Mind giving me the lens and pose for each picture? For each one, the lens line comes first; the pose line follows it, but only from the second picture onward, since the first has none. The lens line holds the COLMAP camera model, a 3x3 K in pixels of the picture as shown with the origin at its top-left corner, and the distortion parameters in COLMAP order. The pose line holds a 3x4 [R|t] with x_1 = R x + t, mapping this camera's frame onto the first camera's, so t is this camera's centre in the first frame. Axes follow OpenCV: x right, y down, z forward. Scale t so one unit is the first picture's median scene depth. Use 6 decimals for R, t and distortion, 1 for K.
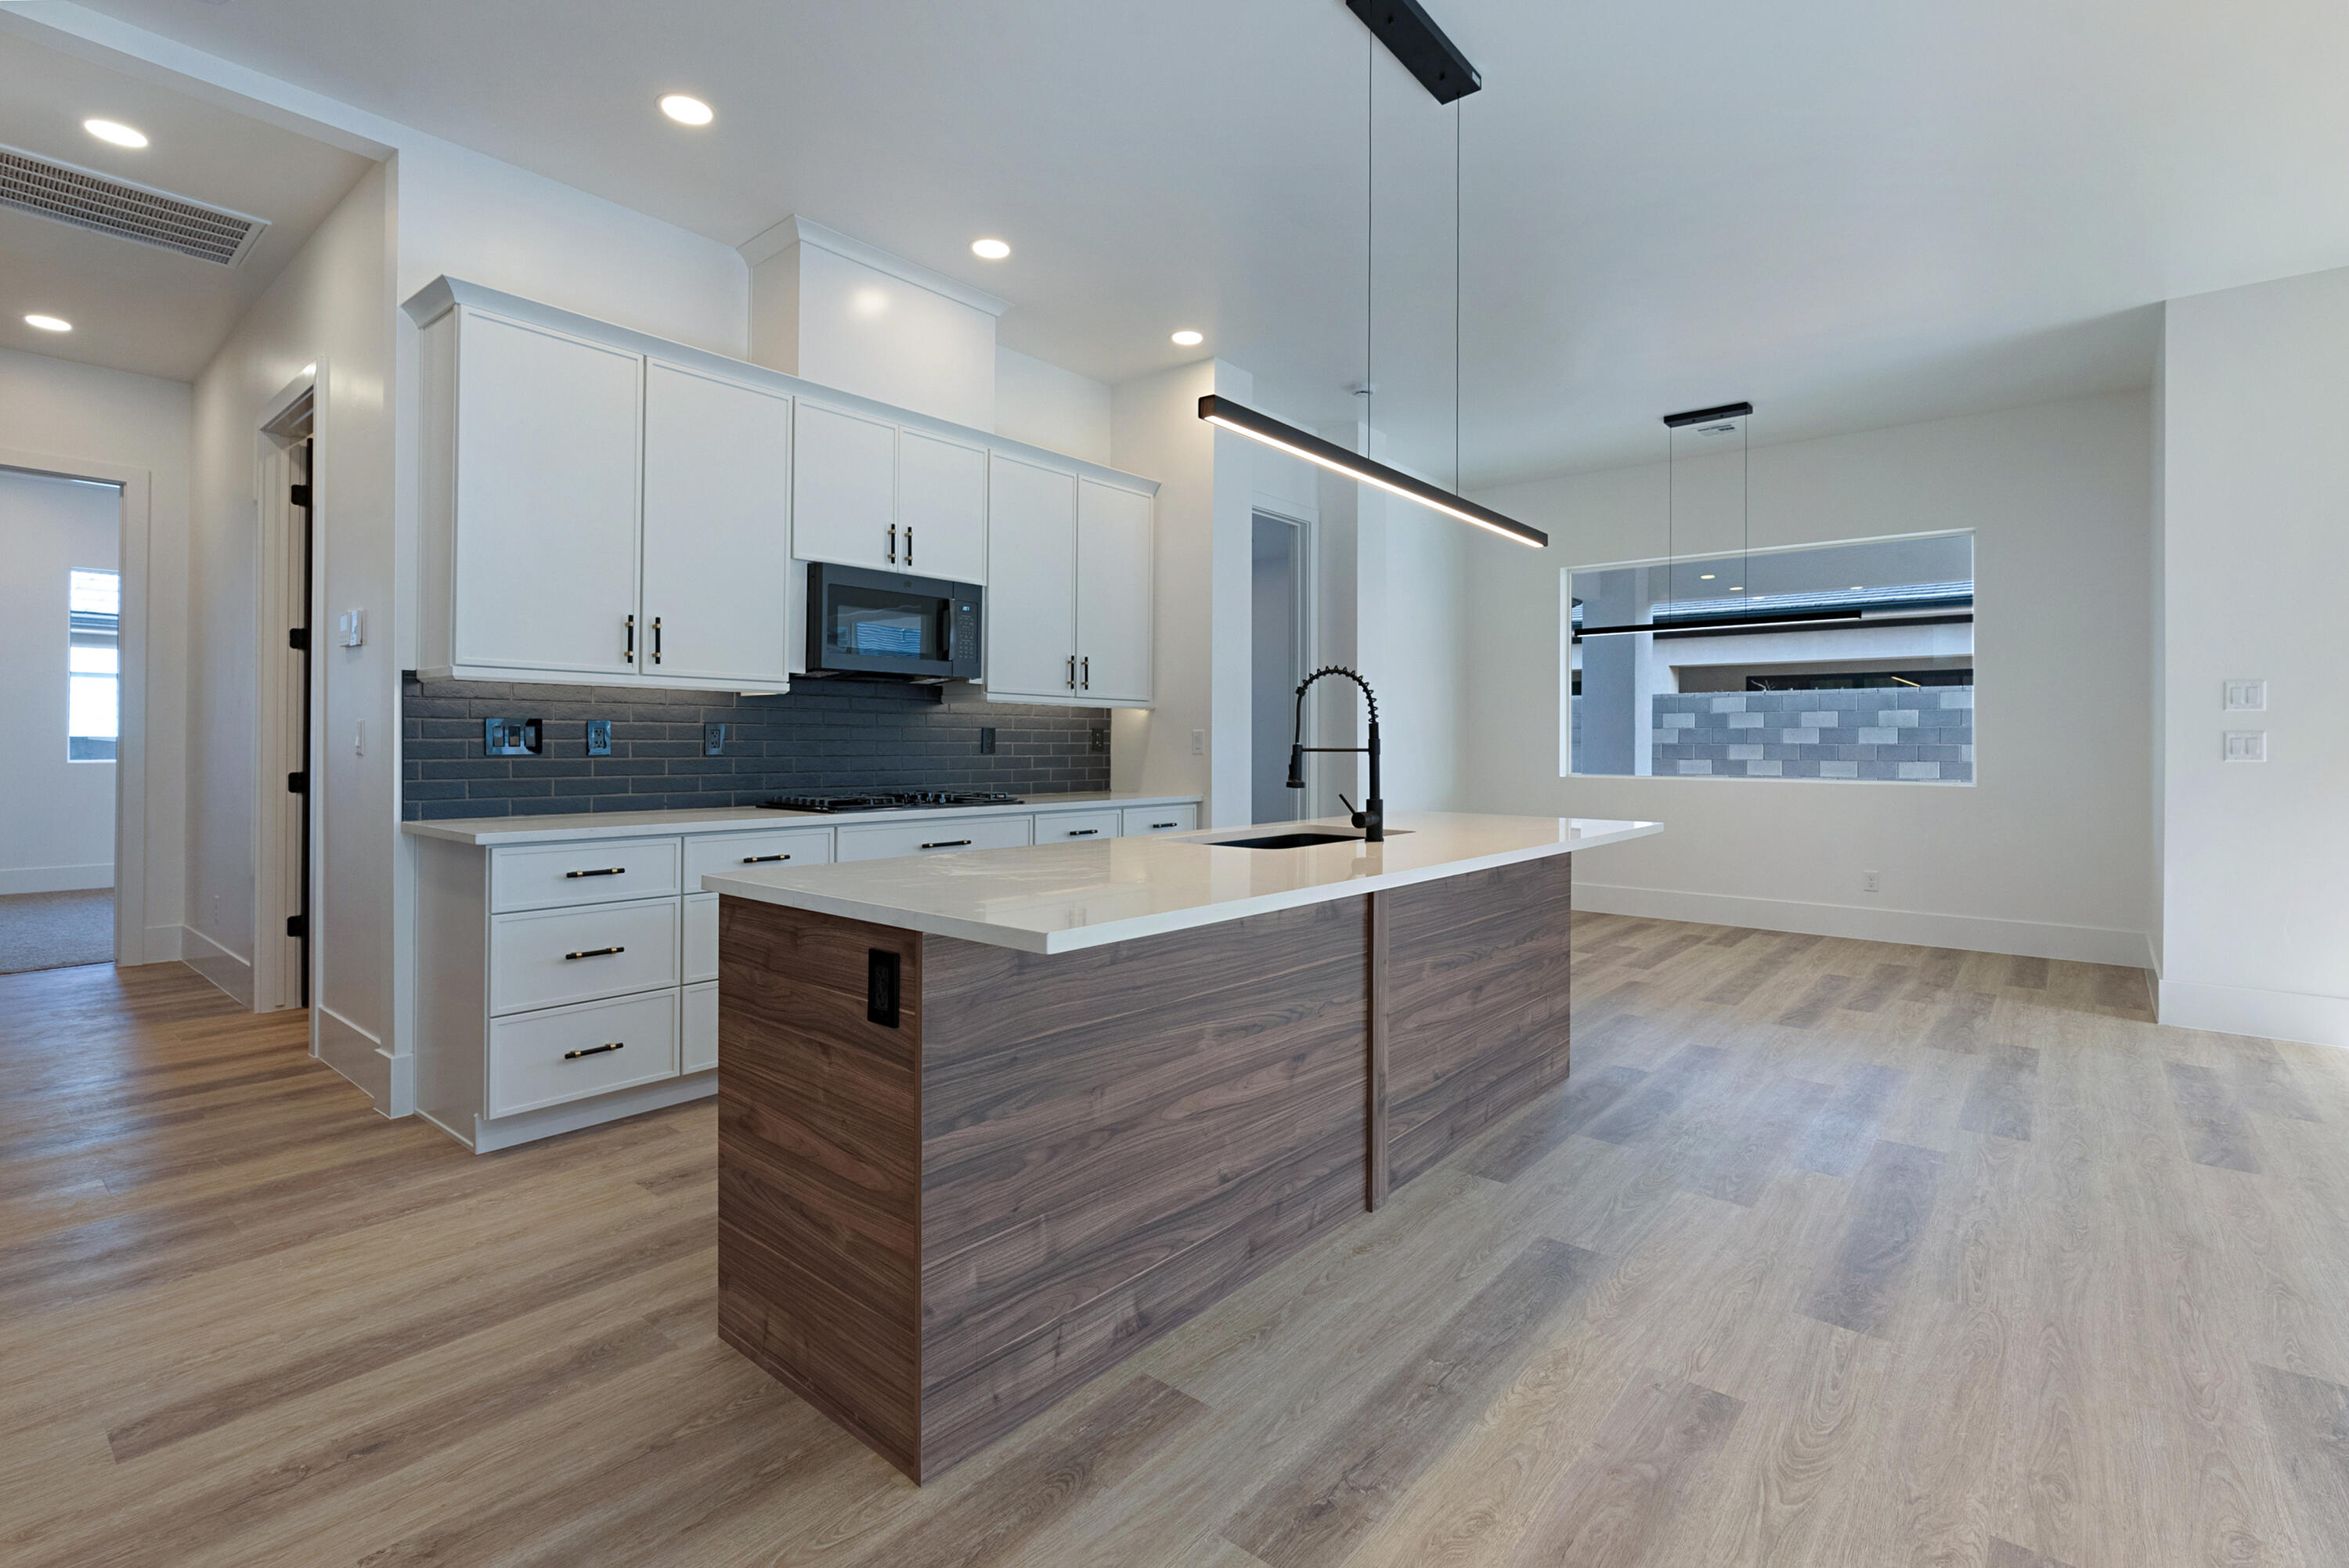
lens RADIAL K [[1083.6, 0, 1201.3], [0, 1083.6, 741.1], [0, 0, 1]] dist [-0.012523, 0.006252]
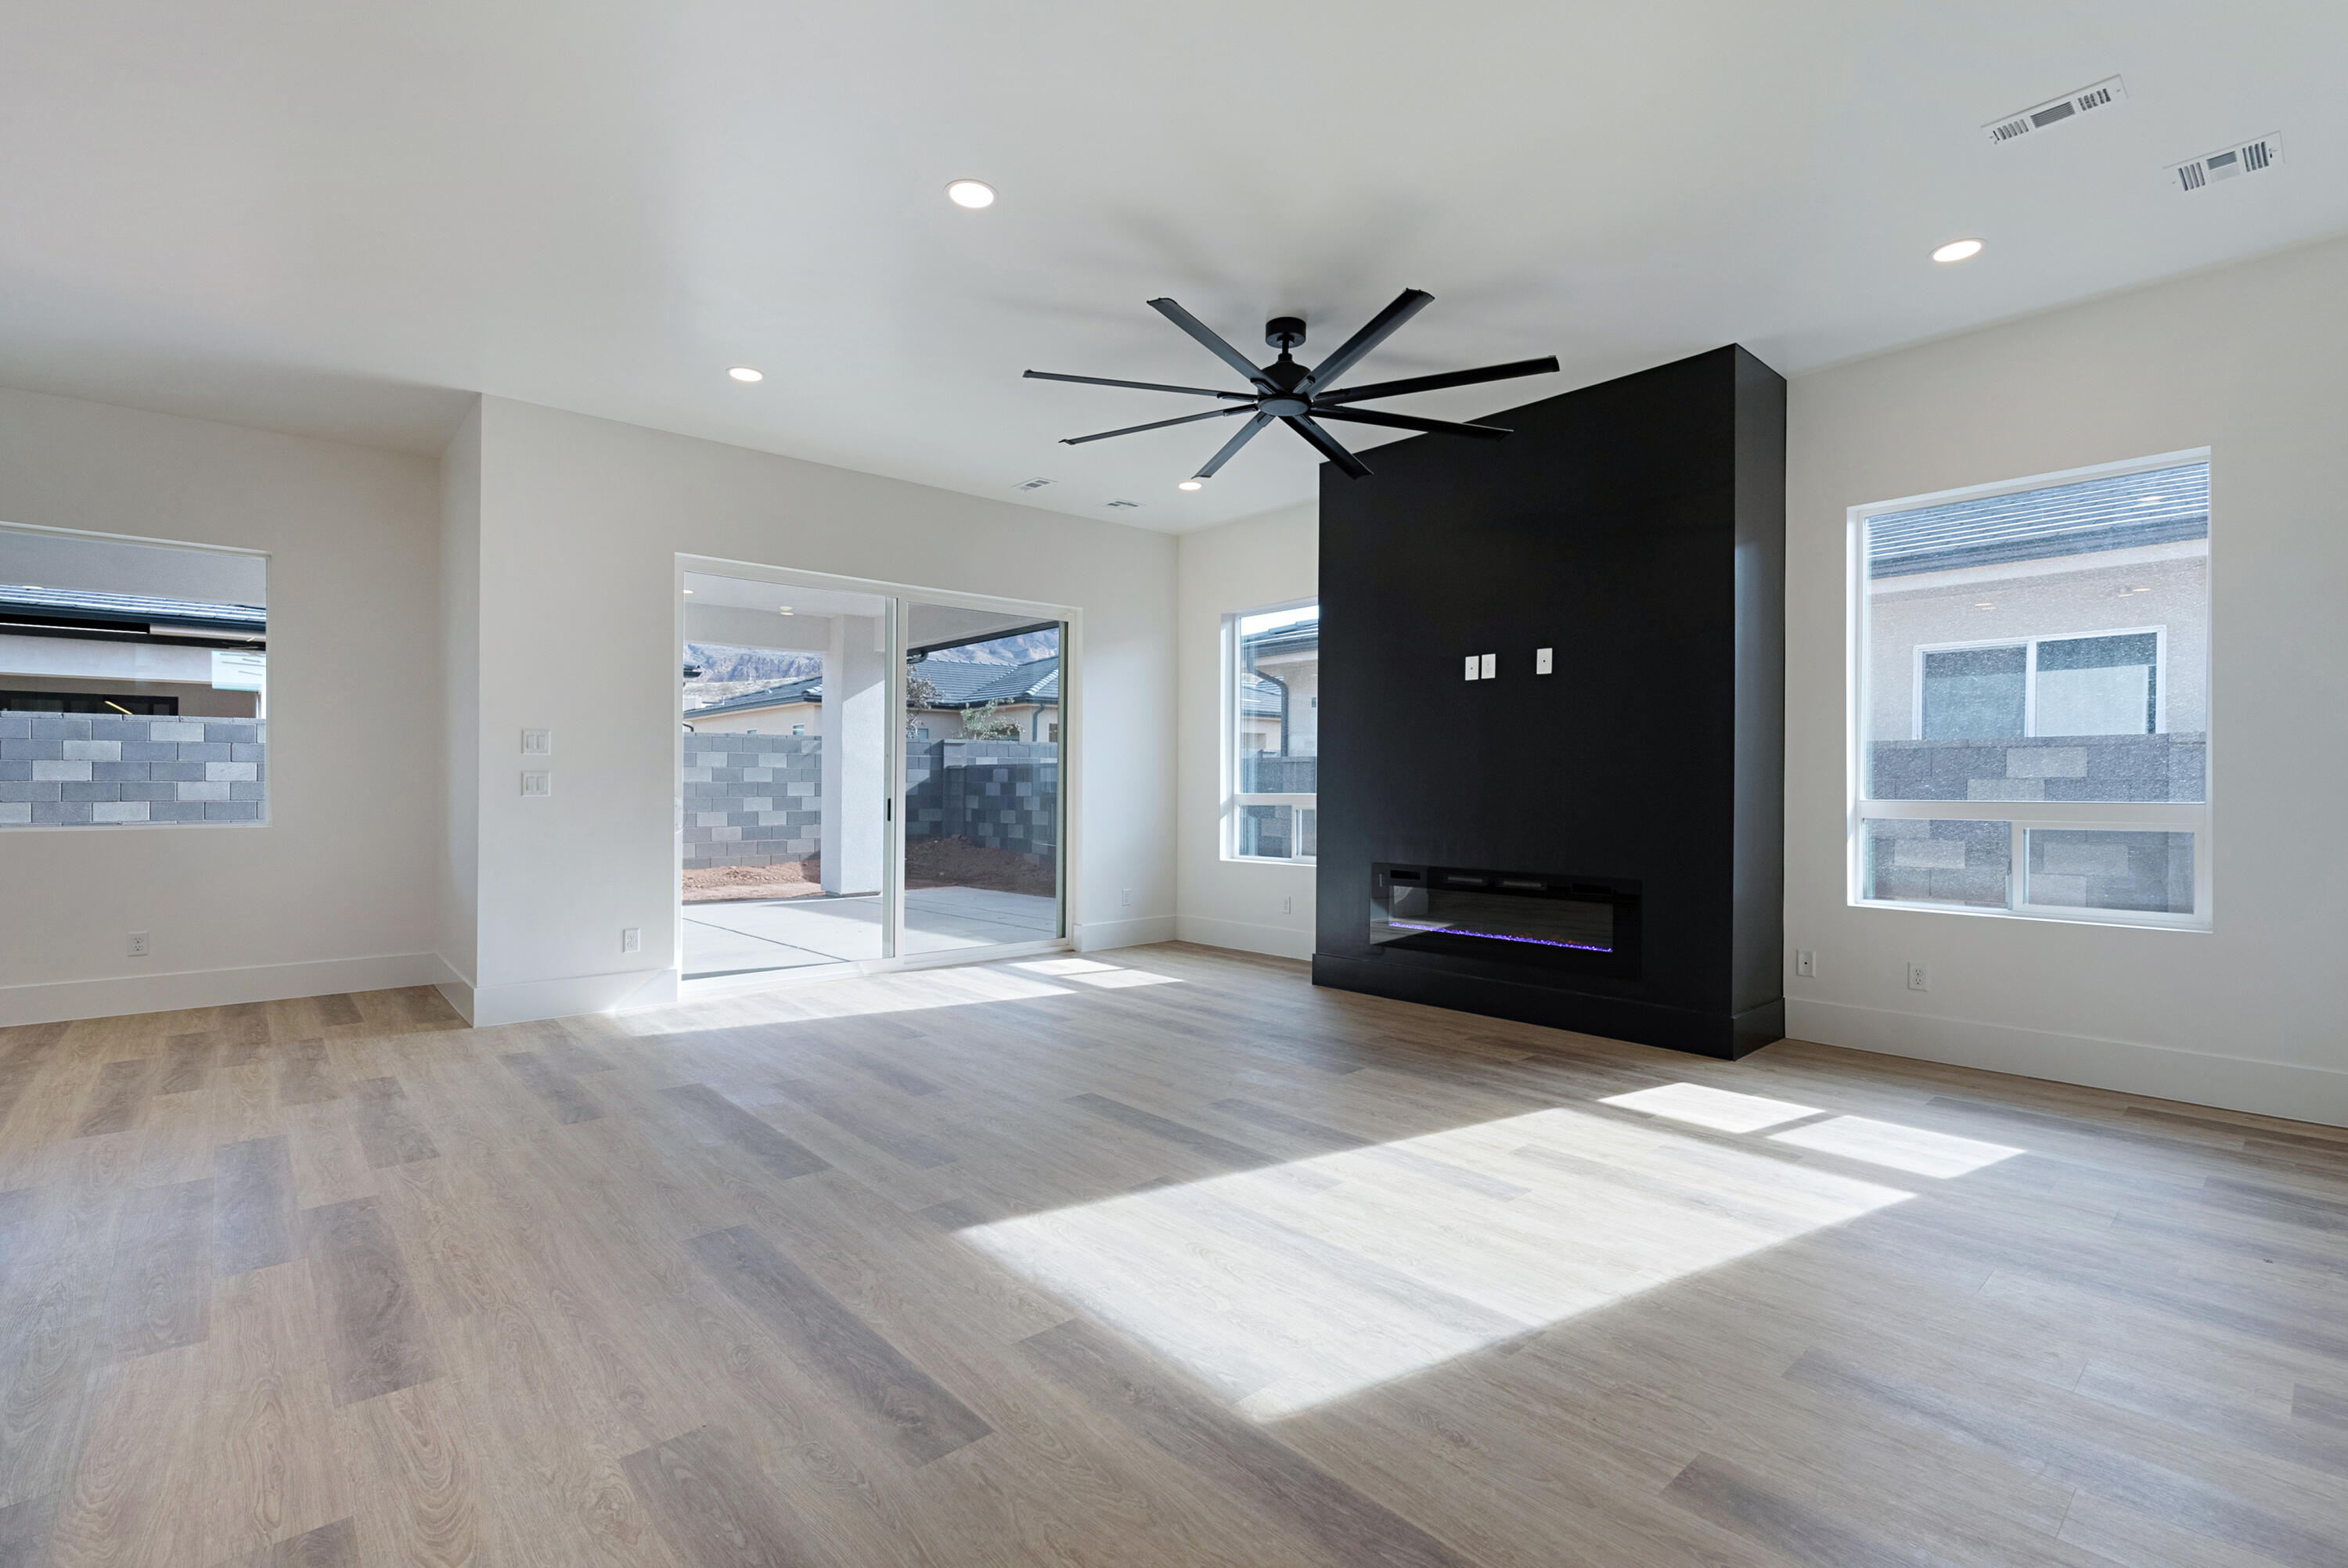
lens RADIAL K [[1073.2, 0, 1202.7], [0, 1073.2, 775.7], [0, 0, 1]] dist [-0.008856, 0.000630]
pose [[0.146935, 0.004205, 0.989137, -0.162596], [-0.003025, 0.999988, -0.003801, -0.002770], [-0.989142, -0.002434, 0.146946, 0.099368]]
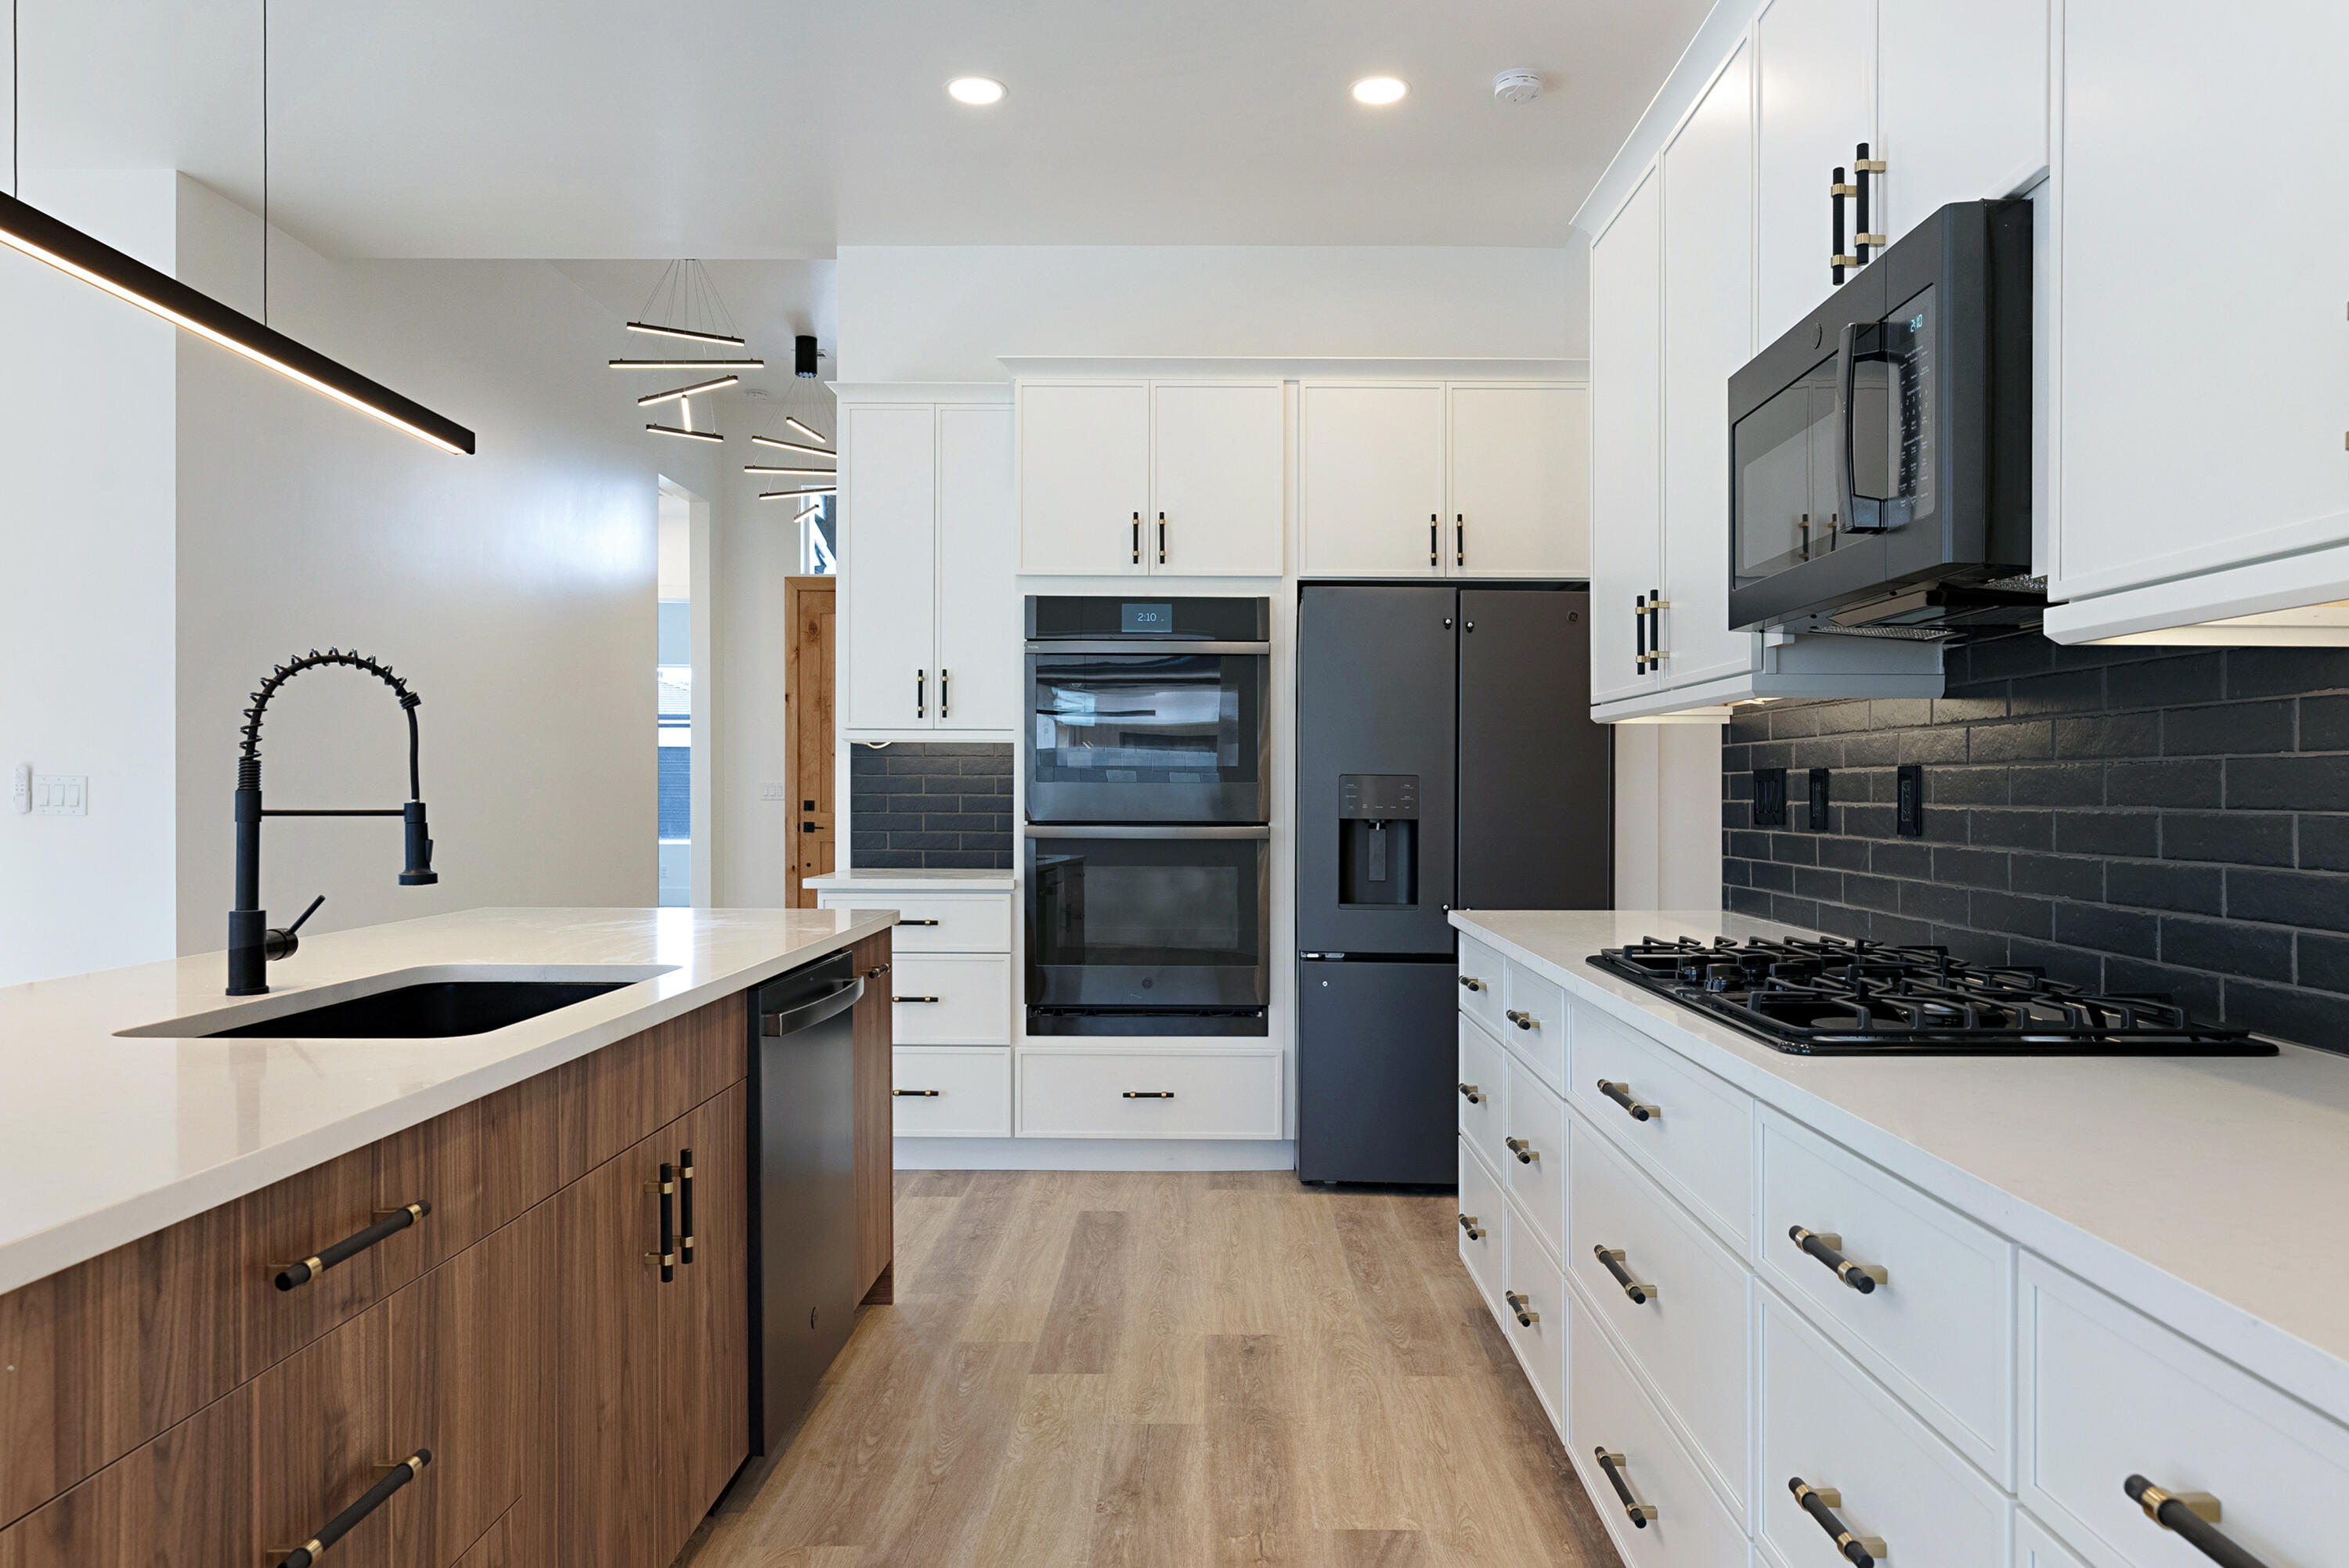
lens RADIAL K [[1591.8, 0, 1207.7], [0, 1591.8, 808.8], [0, 0, 1]] dist [-0.028921, -0.002479]
pose [[-0.775665, -0.001972, -0.631142, 0.243435], [-0.006652, 0.999965, 0.005052, -0.000867], [0.631110, 0.008117, -0.775651, 1.631042]]
